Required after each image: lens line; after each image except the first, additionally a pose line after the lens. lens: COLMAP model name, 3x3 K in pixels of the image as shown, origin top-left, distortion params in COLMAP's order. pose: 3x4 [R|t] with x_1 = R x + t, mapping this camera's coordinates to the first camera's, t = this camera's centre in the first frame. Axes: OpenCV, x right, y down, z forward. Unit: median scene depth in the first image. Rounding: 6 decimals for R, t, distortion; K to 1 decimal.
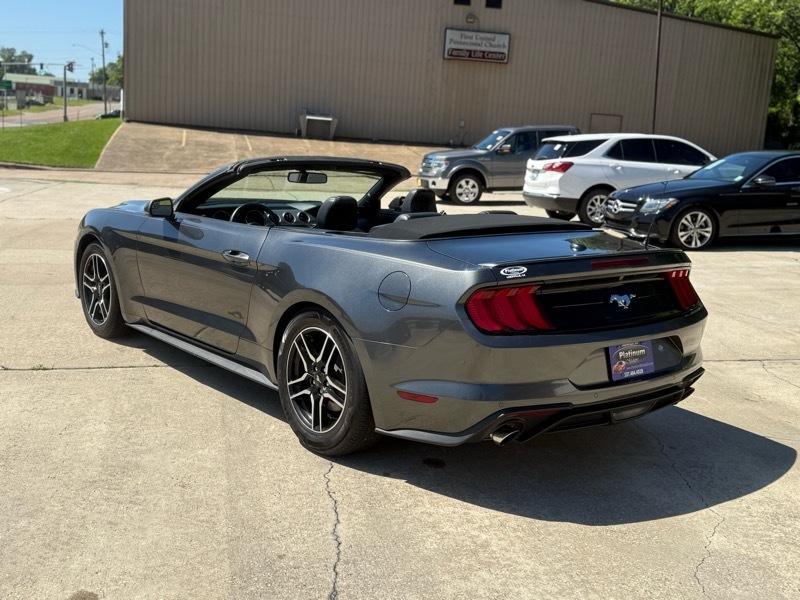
lens RADIAL K [[883.7, 0, 398.1], [0, 883.7, 302.7], [0, 0, 1]] dist [0.191006, -0.407990]
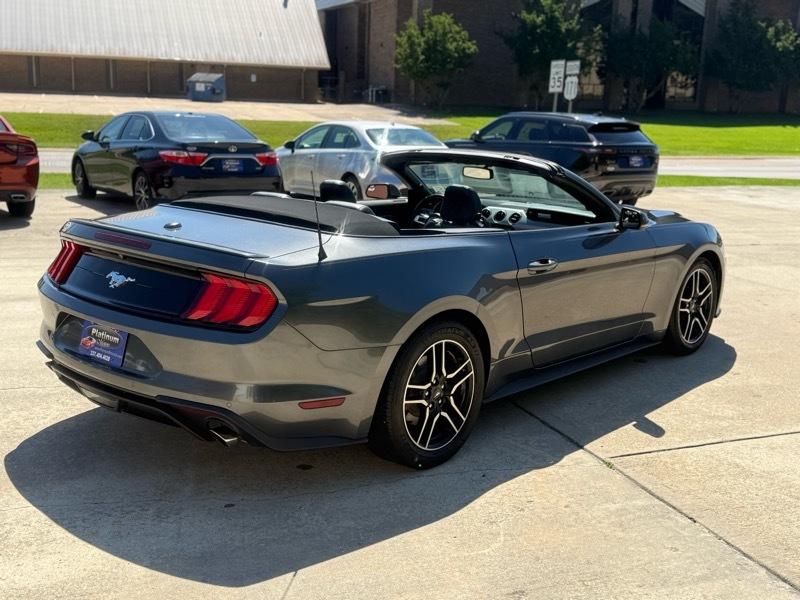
lens RADIAL K [[883.7, 0, 398.1], [0, 883.7, 302.7], [0, 0, 1]] dist [0.191006, -0.407990]
pose [[0.159784, 0.167409, -0.972853, 0.378267], [-0.208786, 0.968951, 0.132446, -0.051417], [0.964820, 0.181956, 0.189776, 0.343771]]
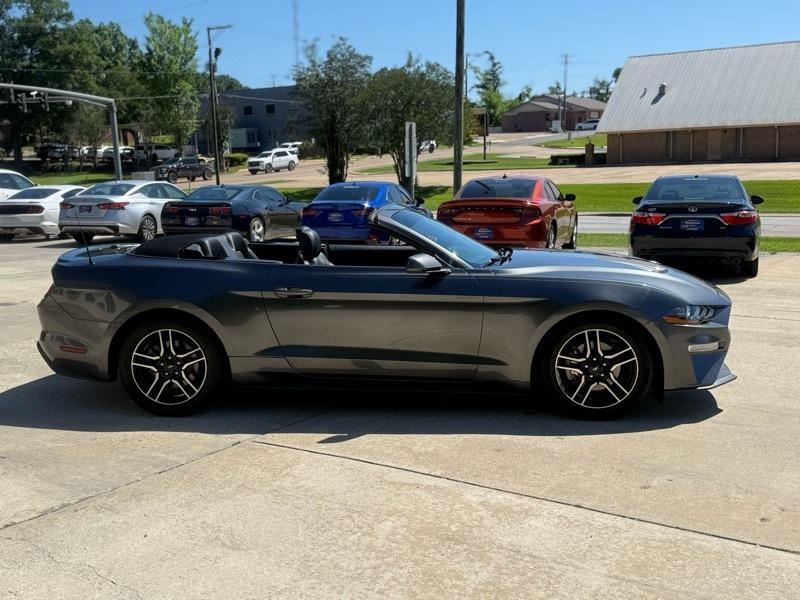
lens RADIAL K [[883.7, 0, 398.1], [0, 883.7, 302.7], [0, 0, 1]] dist [0.191006, -0.407990]
pose [[-0.716820, 0.066086, -0.694120, 0.314719], [-0.148305, 0.958269, 0.244390, -0.142564], [0.681304, 0.278125, -0.677105, 0.803034]]
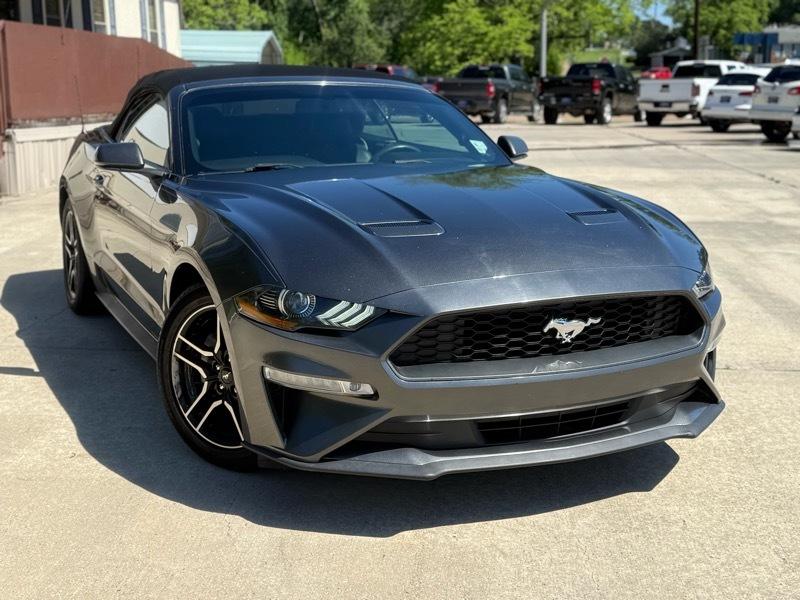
lens RADIAL K [[1110.7, 0, 399.8], [0, 1110.7, 244.7], [0, 0, 1]] dist [0.133493, -0.085379]
pose [[-0.968170, -0.092295, 0.232657, -0.174166], [-0.008517, 0.941140, 0.337910, -0.154753], [-0.250150, 0.325172, -0.911969, 0.835035]]
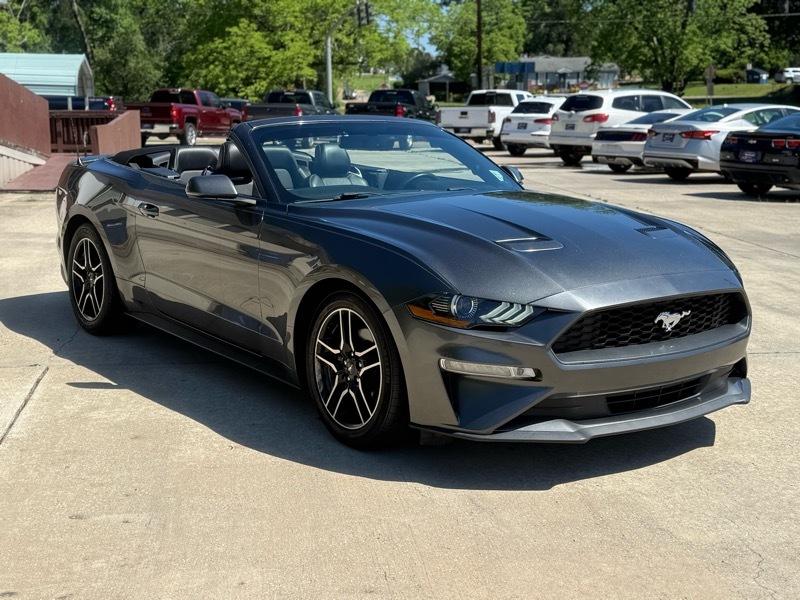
lens RADIAL K [[1081.8, 0, 397.3], [0, 1081.8, 285.4], [0, 0, 1]] dist [0.263915, -0.893388]
pose [[-0.997157, -0.068194, 0.032050, -0.080154], [-0.052740, 0.935446, 0.349512, -0.168091], [-0.053816, 0.346828, -0.936383, 0.901363]]
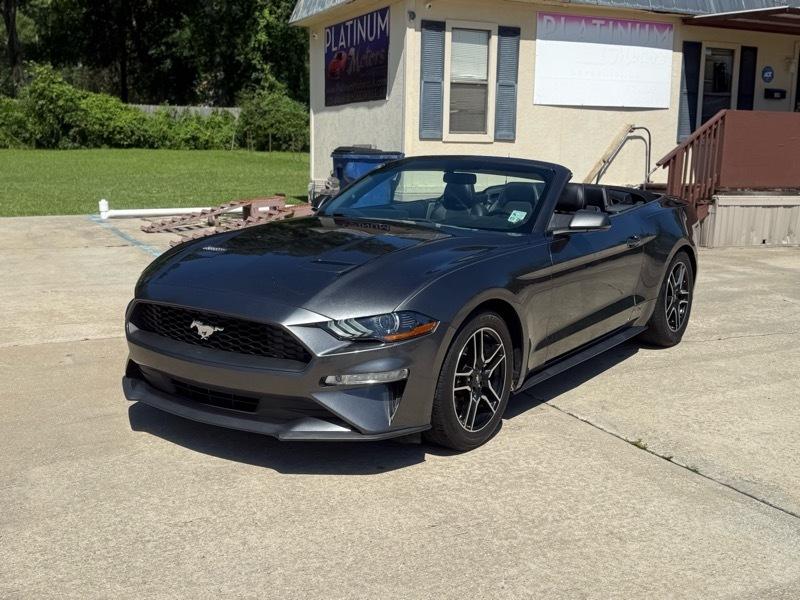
lens RADIAL K [[883.7, 0, 398.1], [0, 883.7, 302.7], [0, 0, 1]] dist [0.191006, -0.407990]
pose [[-0.276012, -0.224194, 0.934641, -0.457618], [0.151870, 0.950027, 0.272734, -0.128850], [-0.949080, 0.217222, -0.228171, 0.592812]]
